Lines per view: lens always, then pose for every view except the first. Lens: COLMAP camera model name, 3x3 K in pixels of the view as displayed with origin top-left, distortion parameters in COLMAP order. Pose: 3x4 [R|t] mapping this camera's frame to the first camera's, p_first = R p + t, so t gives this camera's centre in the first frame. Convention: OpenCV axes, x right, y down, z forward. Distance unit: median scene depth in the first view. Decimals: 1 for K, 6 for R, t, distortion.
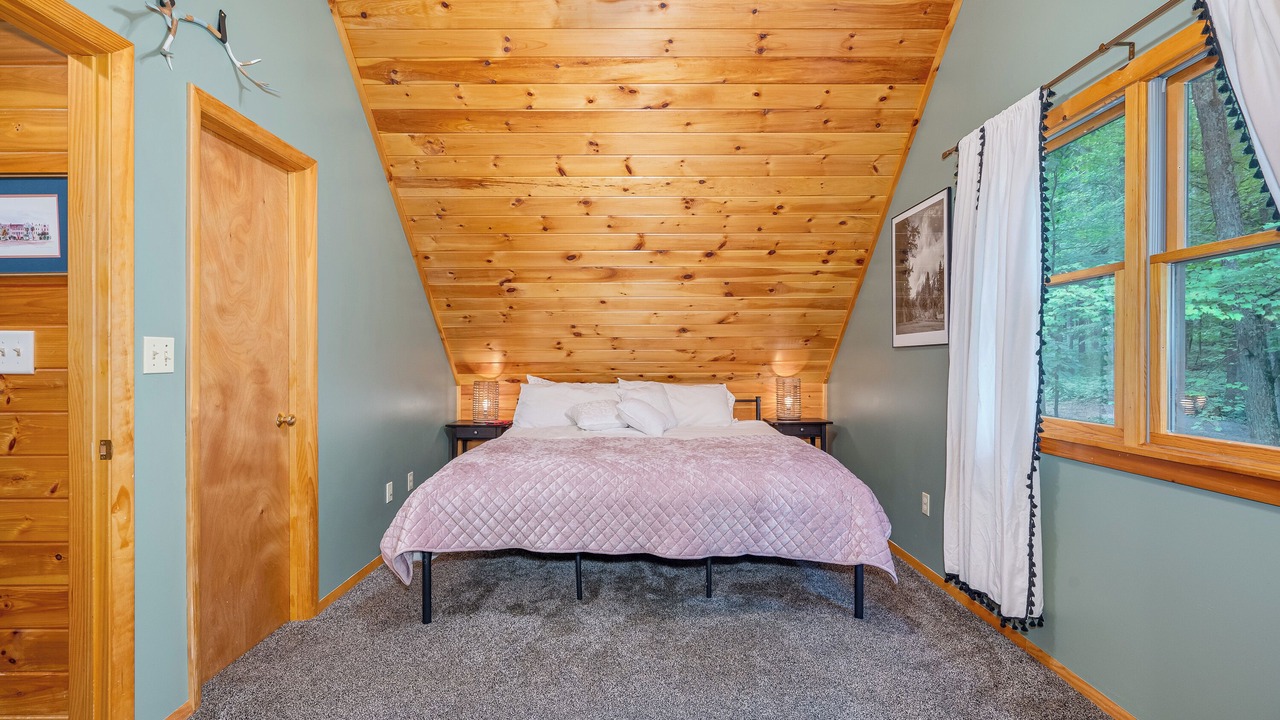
lens RADIAL K [[573.1, 0, 637.9], [0, 573.1, 359.5], [0, 0, 1]] dist [-0.001111, -0.000157]
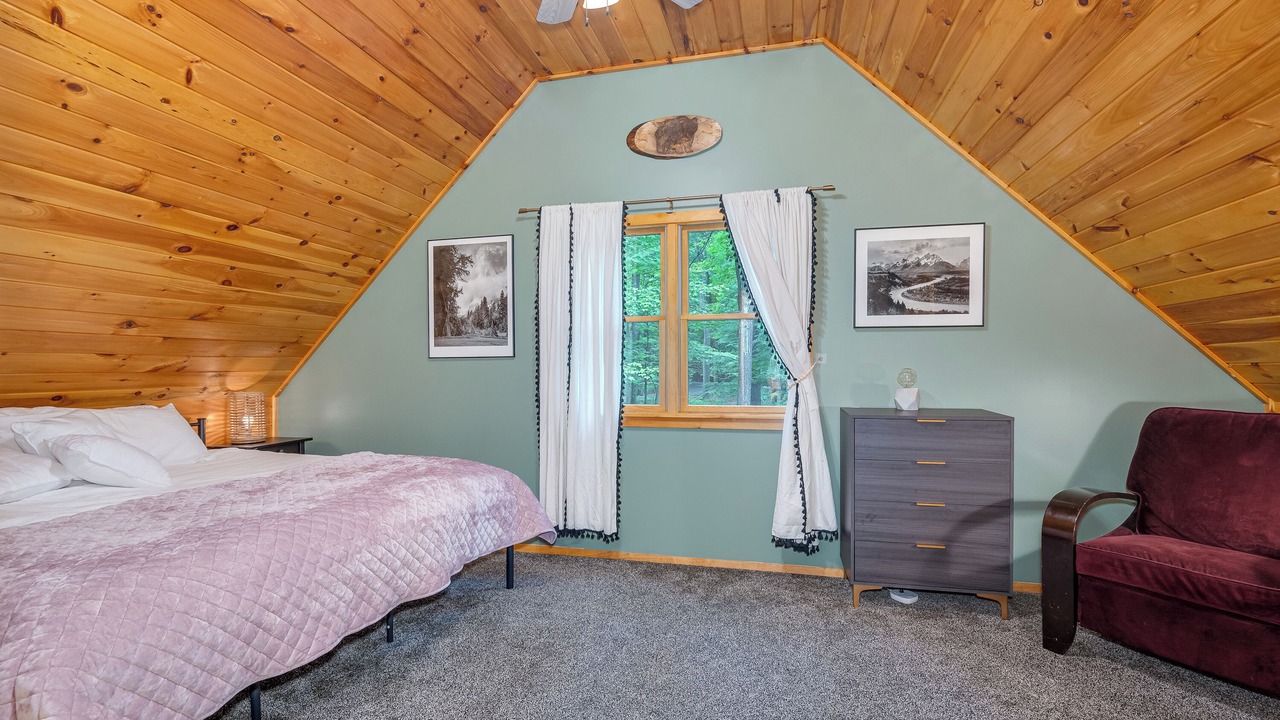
lens RADIAL K [[573.1, 0, 642.7], [0, 573.1, 365.6], [0, 0, 1]] dist [-0.001111, -0.000157]
pose [[0.224919, 0.005738, 0.974361, -0.581585], [0.001639, 0.999979, -0.006268, 0.001314], [-0.974376, 0.003007, 0.224905, 0.387048]]
